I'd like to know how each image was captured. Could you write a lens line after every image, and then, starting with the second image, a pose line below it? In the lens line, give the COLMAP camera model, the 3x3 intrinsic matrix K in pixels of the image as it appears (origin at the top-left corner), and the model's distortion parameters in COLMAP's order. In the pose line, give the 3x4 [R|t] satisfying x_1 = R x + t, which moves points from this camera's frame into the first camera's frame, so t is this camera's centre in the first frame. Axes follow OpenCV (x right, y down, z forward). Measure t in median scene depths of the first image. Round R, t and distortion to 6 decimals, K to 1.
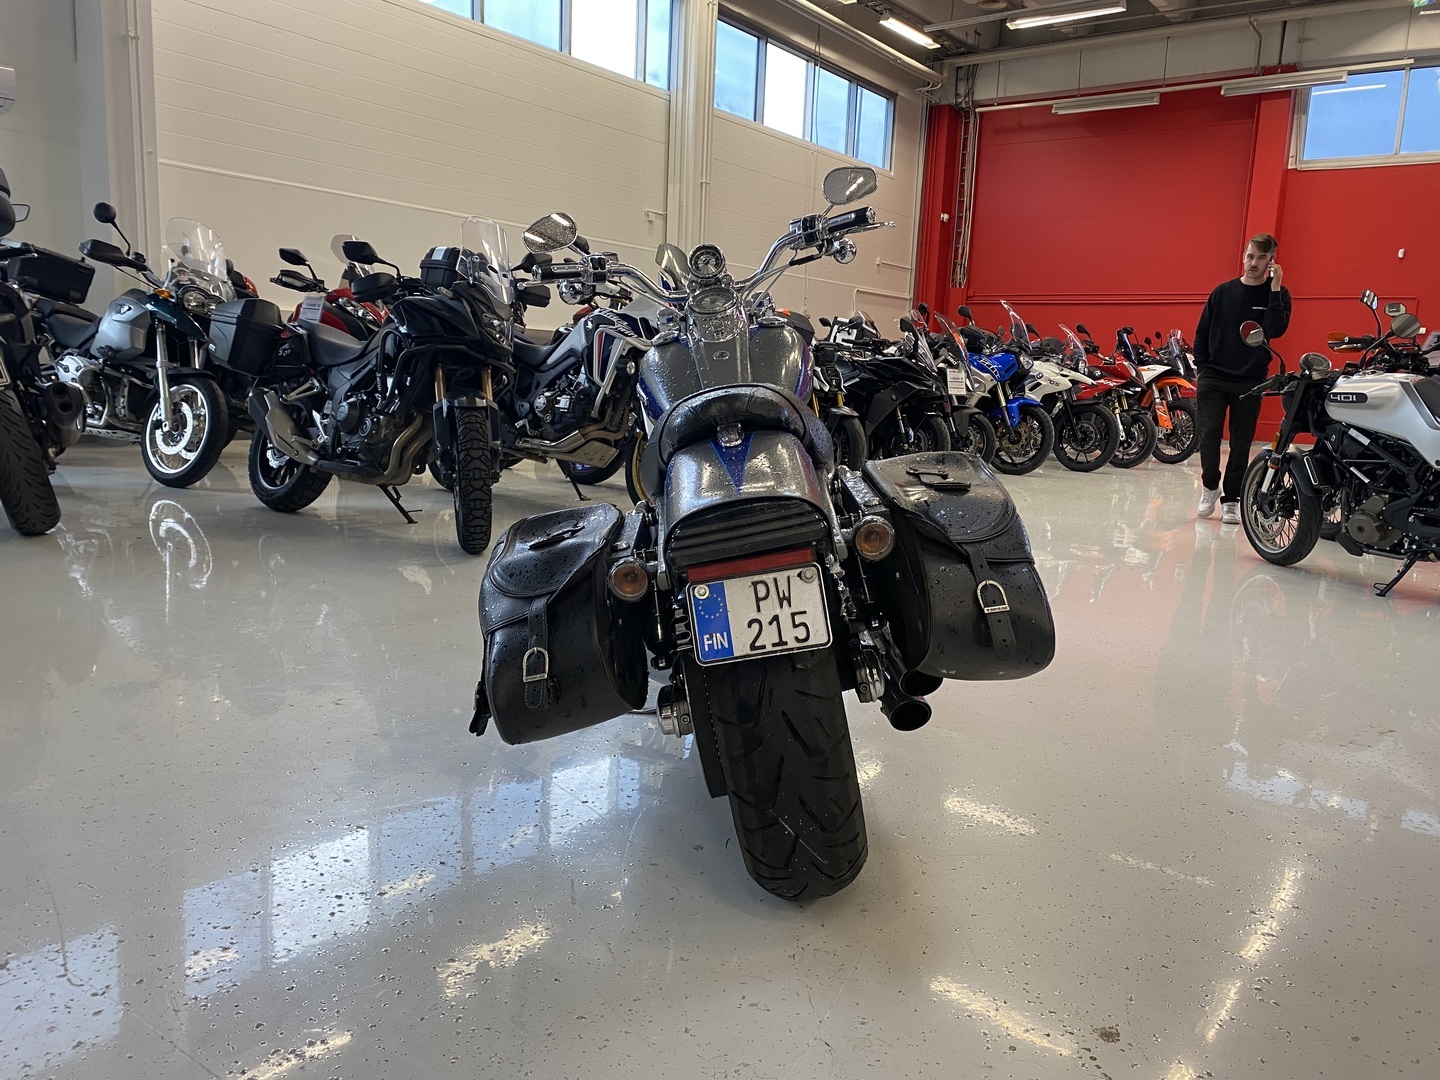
lens RADIAL K [[1089.3, 0, 744.2], [0, 1089.3, 543.6], [0, 0, 1]] dist [0.007349, -0.004533]
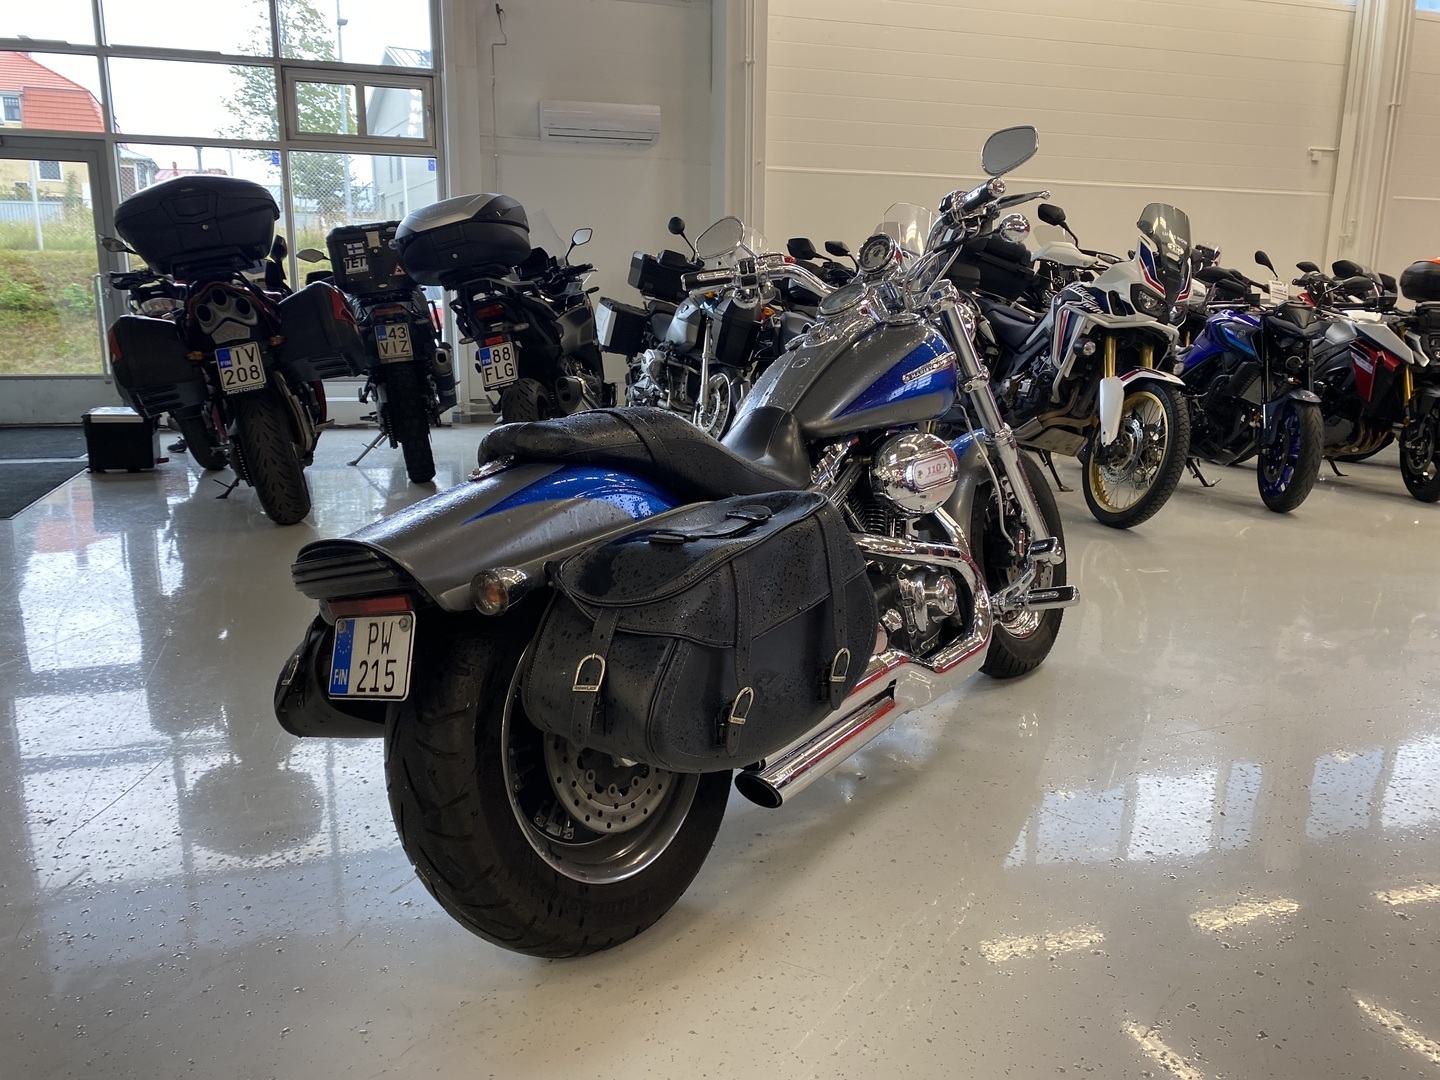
lens RADIAL K [[1088.9, 0, 720.6], [0, 1088.9, 565.2], [0, 0, 1]] dist [-0.005903, -0.004810]
pose [[0.804262, 0.087731, -0.587764, 0.114233], [-0.060091, 0.995979, 0.066437, -0.013938], [0.591229, -0.018113, 0.806300, 0.052701]]
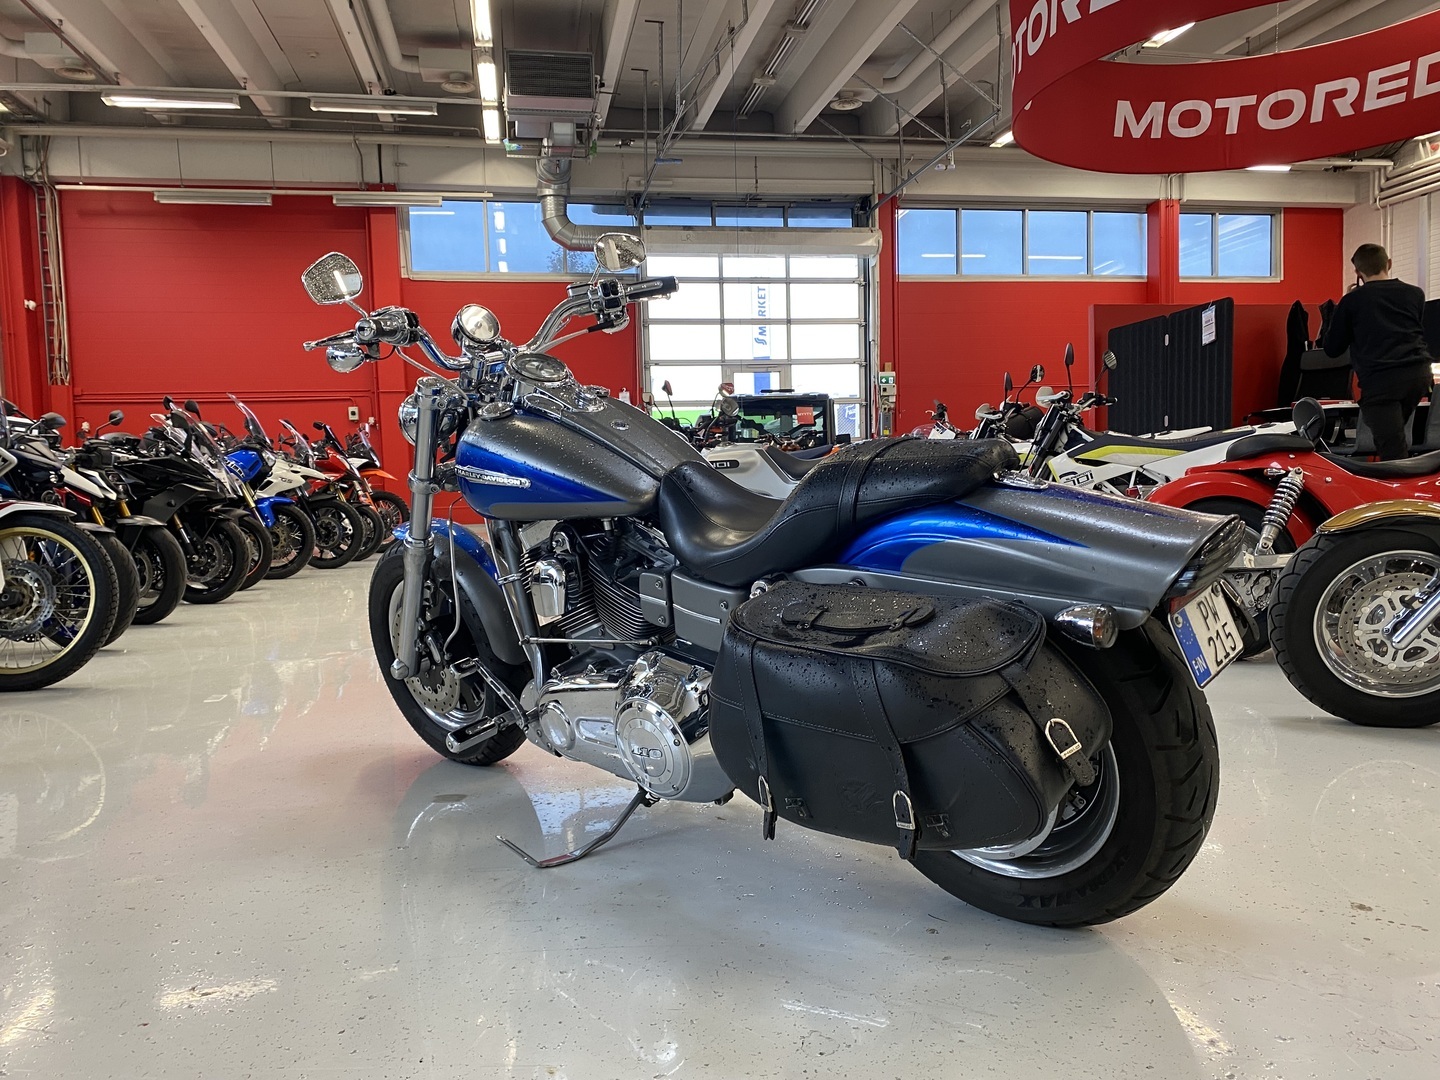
lens RADIAL K [[1088.9, 0, 720.6], [0, 1088.9, 565.2], [0, 0, 1]] dist [-0.005903, -0.004810]
pose [[0.687644, -0.114271, 0.716999, -0.142853], [0.165298, 0.986243, -0.001349, -0.010263], [-0.706981, 0.119446, 0.697073, 0.079798]]
